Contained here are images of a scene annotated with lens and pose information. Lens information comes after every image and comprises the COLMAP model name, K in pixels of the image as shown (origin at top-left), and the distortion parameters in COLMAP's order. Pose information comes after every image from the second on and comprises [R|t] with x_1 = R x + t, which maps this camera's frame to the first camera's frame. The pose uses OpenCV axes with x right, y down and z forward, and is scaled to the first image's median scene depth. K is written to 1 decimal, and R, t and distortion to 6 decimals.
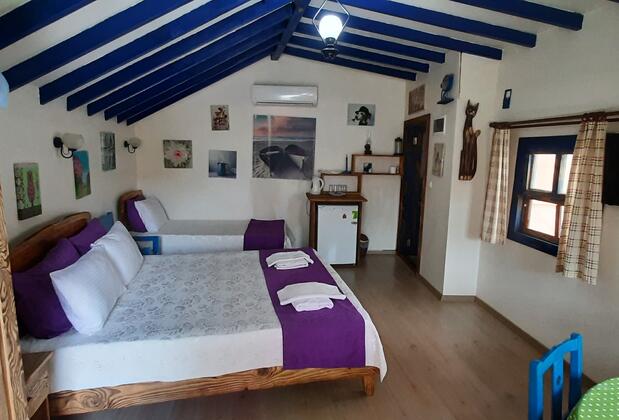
lens RADIAL K [[357.2, 0, 316.8], [0, 357.2, 204.0], [0, 0, 1]] dist [-0.003372, 0.000584]
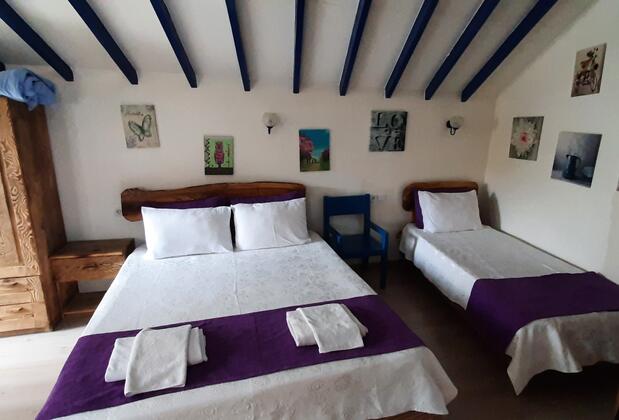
lens RADIAL K [[357.2, 0, 316.8], [0, 357.2, 204.0], [0, 0, 1]] dist [-0.003372, 0.000584]
pose [[0.038446, 0.196504, -0.979749, 0.276479], [-0.165479, 0.968188, 0.187691, -0.081416], [0.985464, 0.154912, 0.069740, 0.591012]]
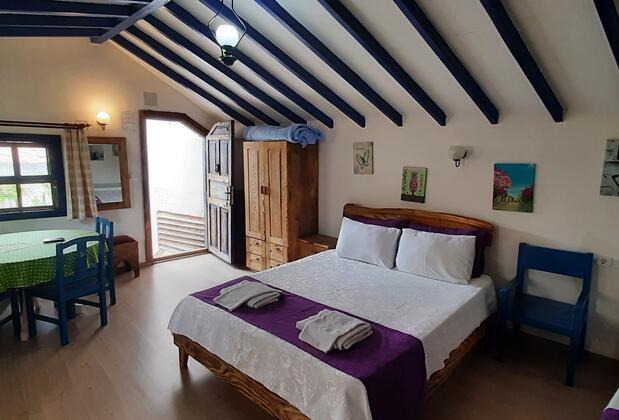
lens RADIAL K [[357.2, 0, 316.8], [0, 357.2, 204.0], [0, 0, 1]] dist [-0.003372, 0.000584]
pose [[-0.829031, 0.042627, -0.557576, 0.185900], [-0.119230, 0.960688, 0.250723, -0.133597], [0.546344, 0.274337, -0.791358, 0.912836]]
